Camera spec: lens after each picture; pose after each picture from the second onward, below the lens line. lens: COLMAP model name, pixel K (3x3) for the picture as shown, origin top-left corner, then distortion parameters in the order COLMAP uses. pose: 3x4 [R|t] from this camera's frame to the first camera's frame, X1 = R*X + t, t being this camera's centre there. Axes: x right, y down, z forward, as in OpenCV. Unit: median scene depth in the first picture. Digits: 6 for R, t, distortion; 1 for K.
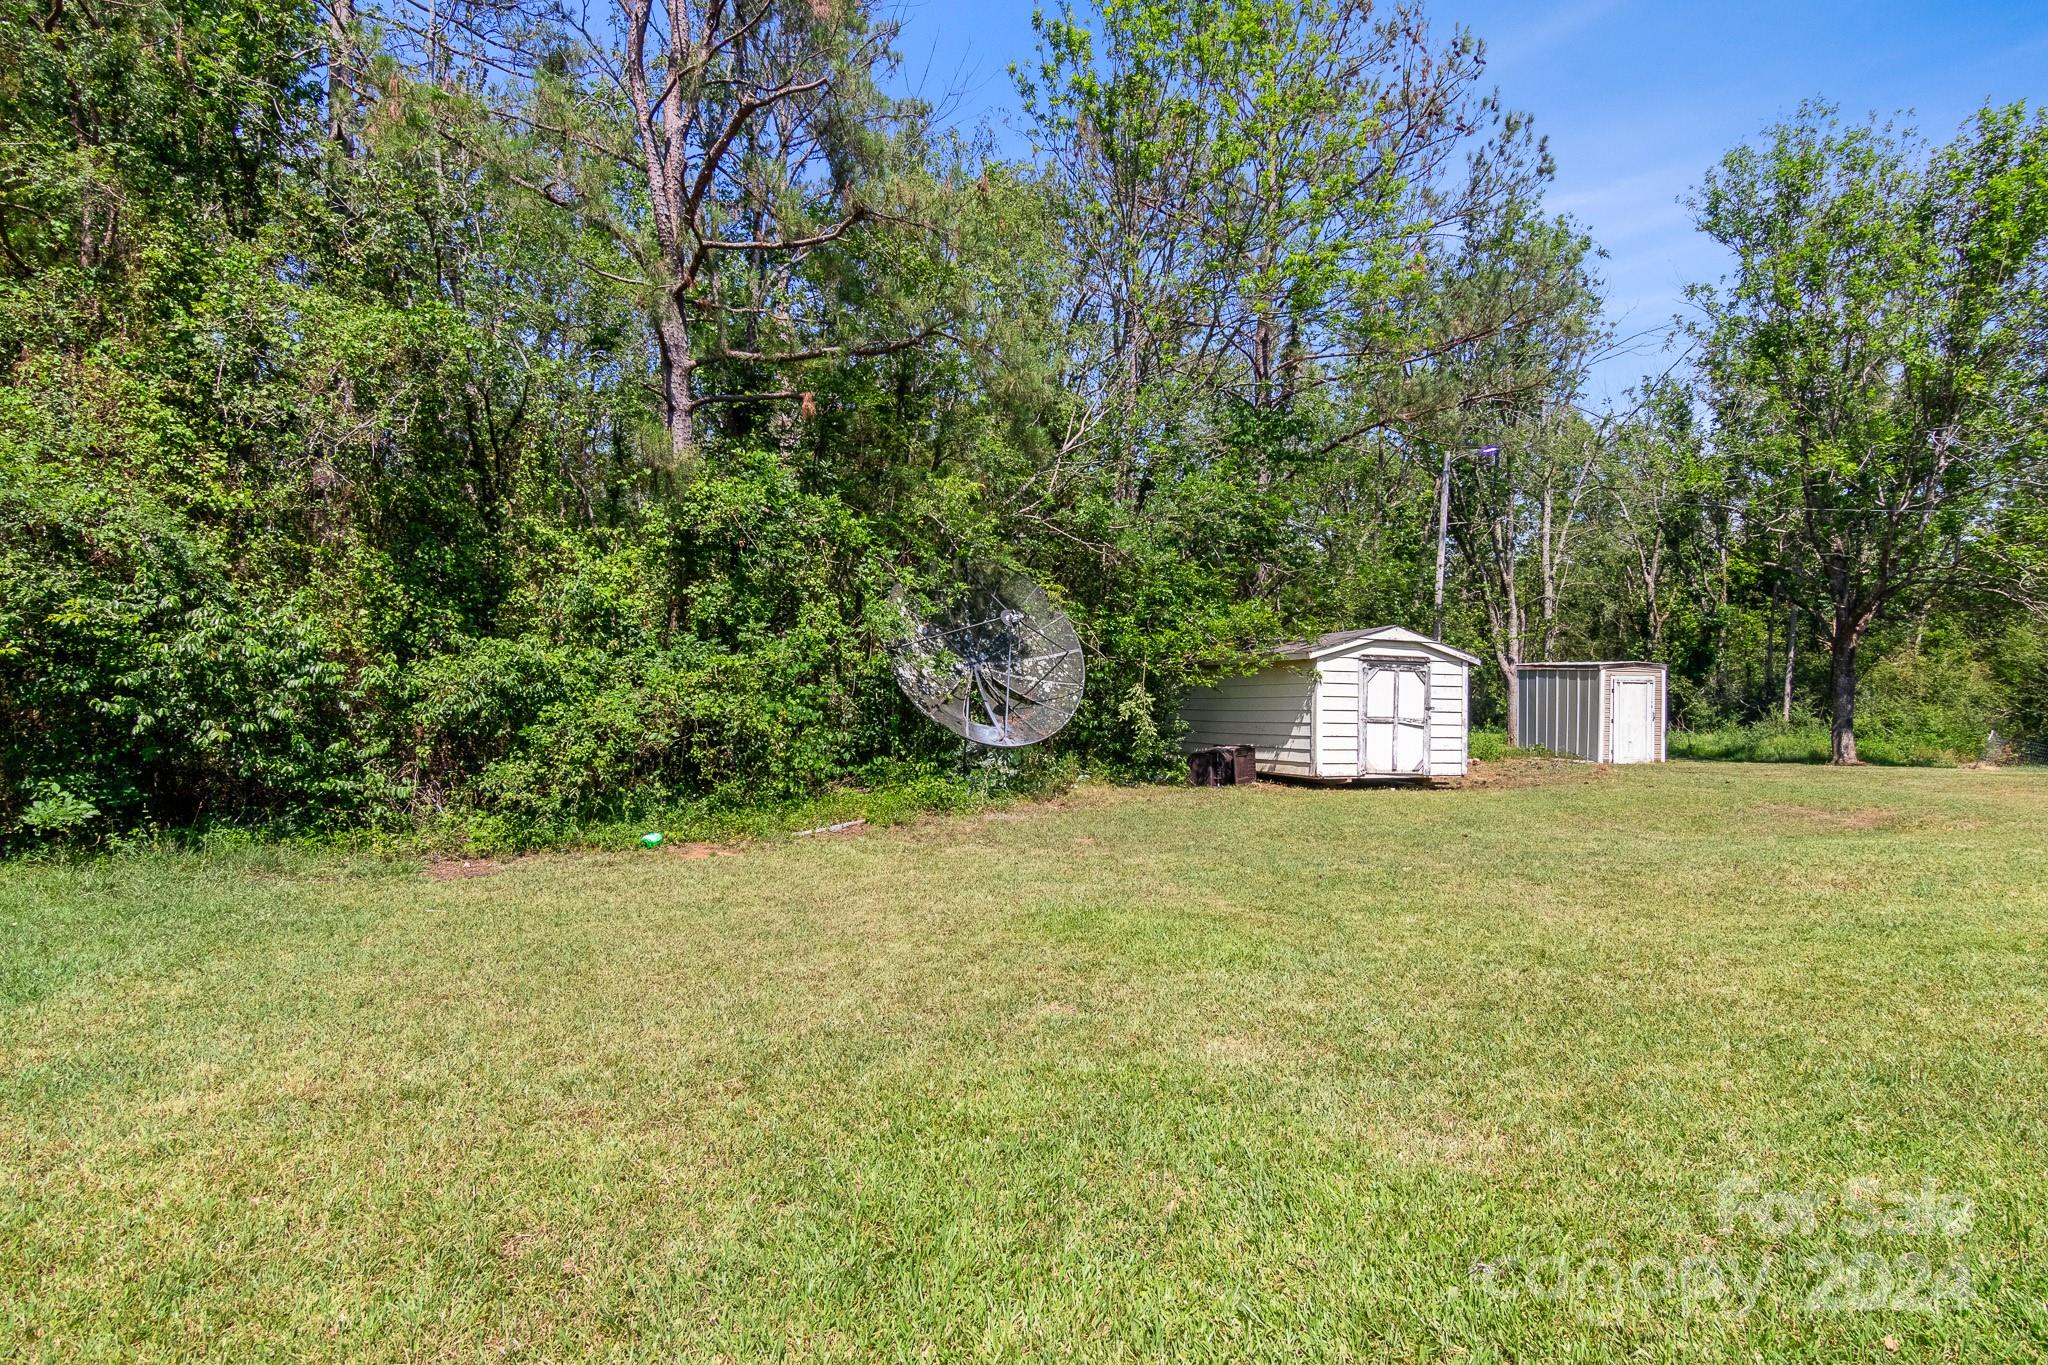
lens RADIAL K [[1056.7, 0, 1028.8], [0, 1056.7, 671.6], [0, 0, 1]] dist [-0.001505, 0.000288]
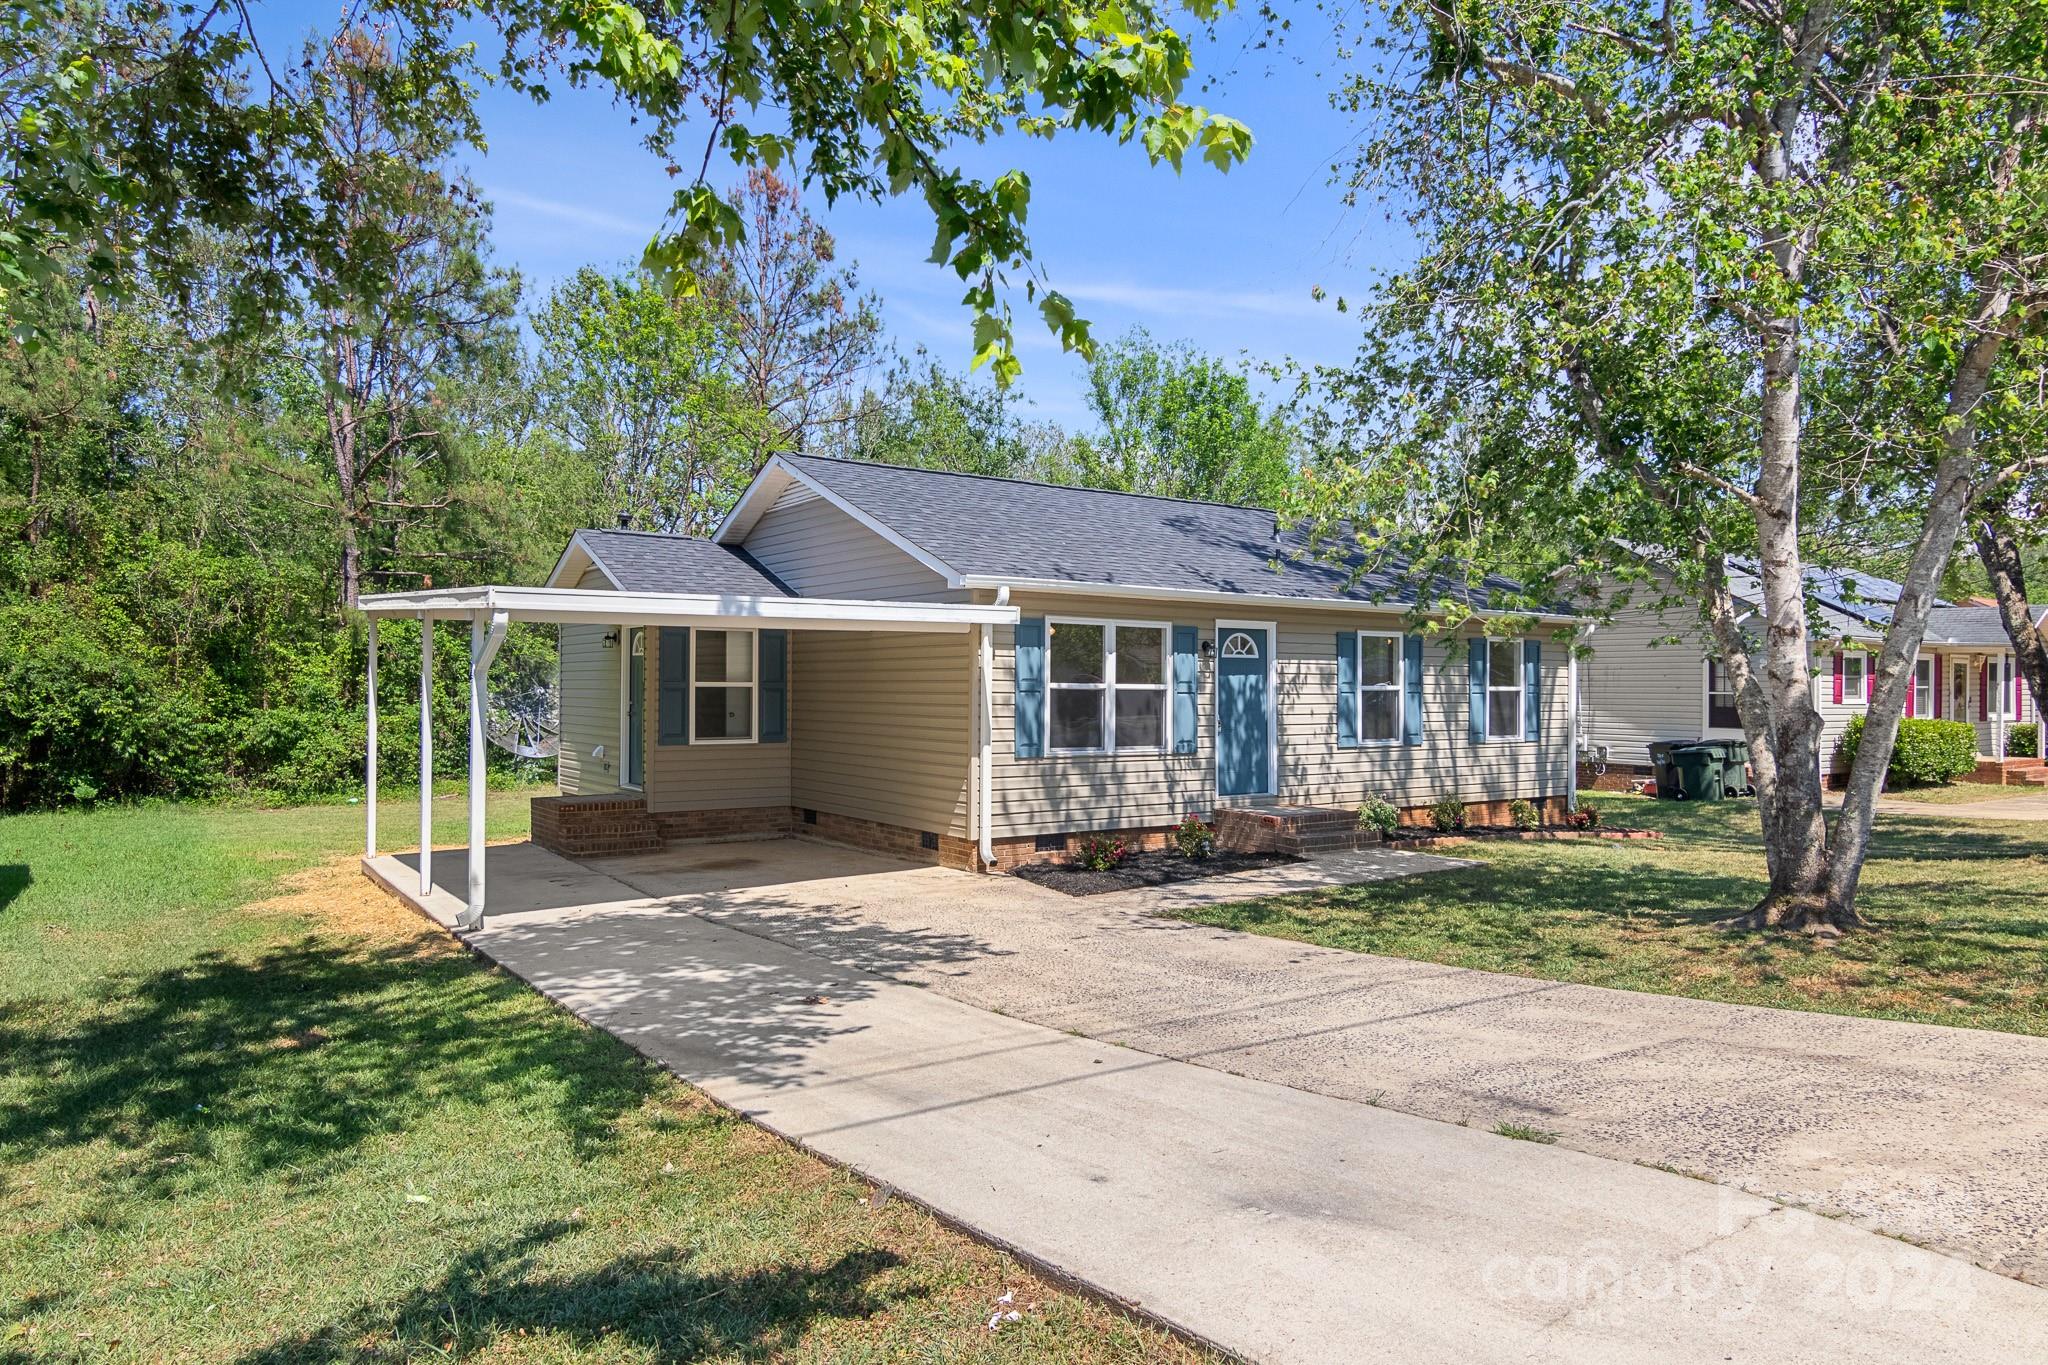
lens RADIAL K [[1282.3, 0, 1039.5], [0, 1282.3, 676.2], [0, 0, 1]] dist [-0.002985, 0.000500]
pose [[0.966770, 0.002216, 0.255637, 0.280329], [-0.003275, 0.999988, 0.003717, -0.094532], [-0.255625, -0.004431, 0.966766, -1.583467]]
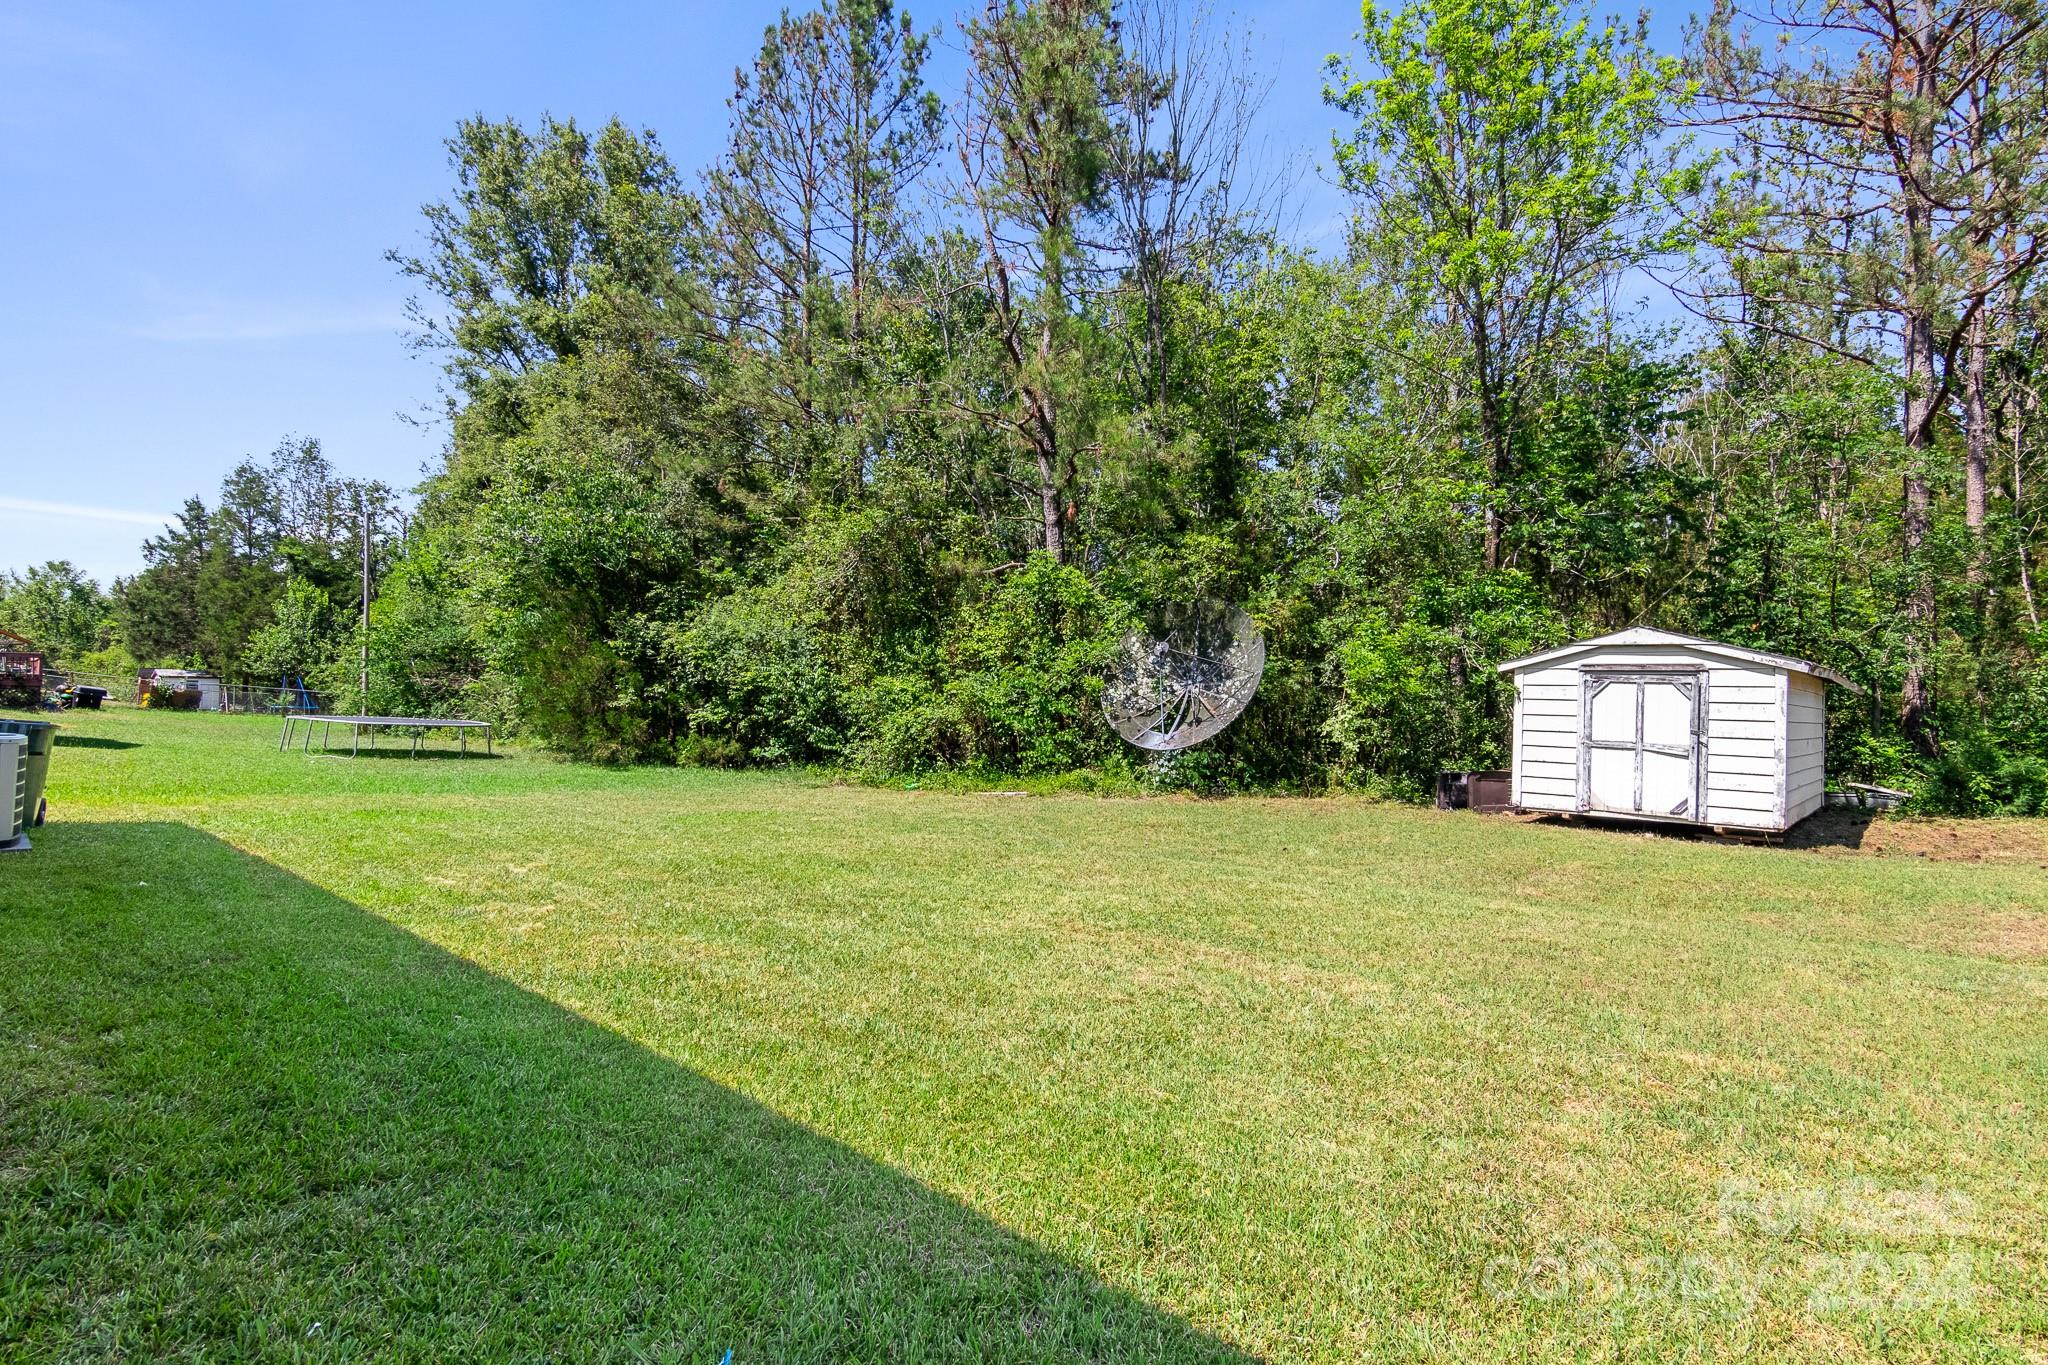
lens RADIAL K [[1056.7, 0, 1018.6], [0, 1056.7, 690.8], [0, 0, 1]] dist [-0.001505, 0.000288]
pose [[0.447193, -0.014595, -0.894318, 1.108674], [0.005941, 0.999893, -0.013347, 0.016341], [0.894418, 0.000656, 0.447232, 0.307383]]
